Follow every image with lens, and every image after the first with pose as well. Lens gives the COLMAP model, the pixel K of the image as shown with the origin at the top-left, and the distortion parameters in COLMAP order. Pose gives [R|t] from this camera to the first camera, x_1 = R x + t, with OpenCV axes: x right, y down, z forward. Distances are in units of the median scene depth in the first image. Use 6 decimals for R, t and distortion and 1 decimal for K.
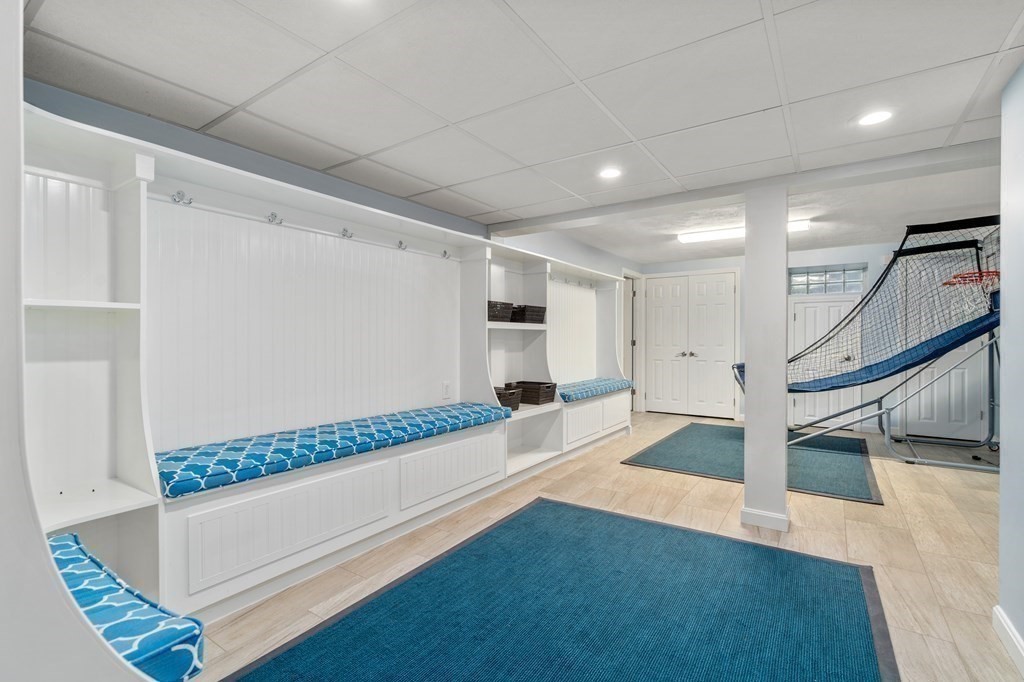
lens RADIAL K [[468.6, 0, 514.0], [0, 468.6, 337.7], [0, 0, 1]] dist [-0.003404, 0.000442]
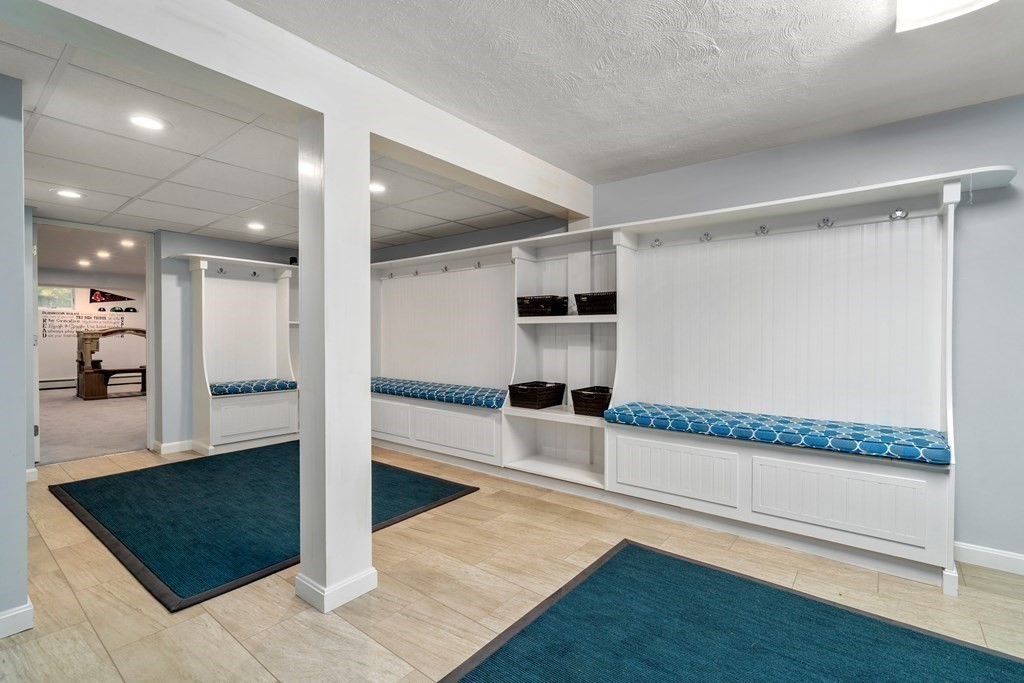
lens RADIAL K [[468.6, 0, 514.0], [0, 468.6, 338.2], [0, 0, 1]] dist [-0.003404, 0.000442]
pose [[-0.077128, 0.007703, -0.996991, 1.030393], [0.000866, 0.999970, 0.007659, 0.004263], [0.997021, -0.000273, -0.077132, 1.116667]]
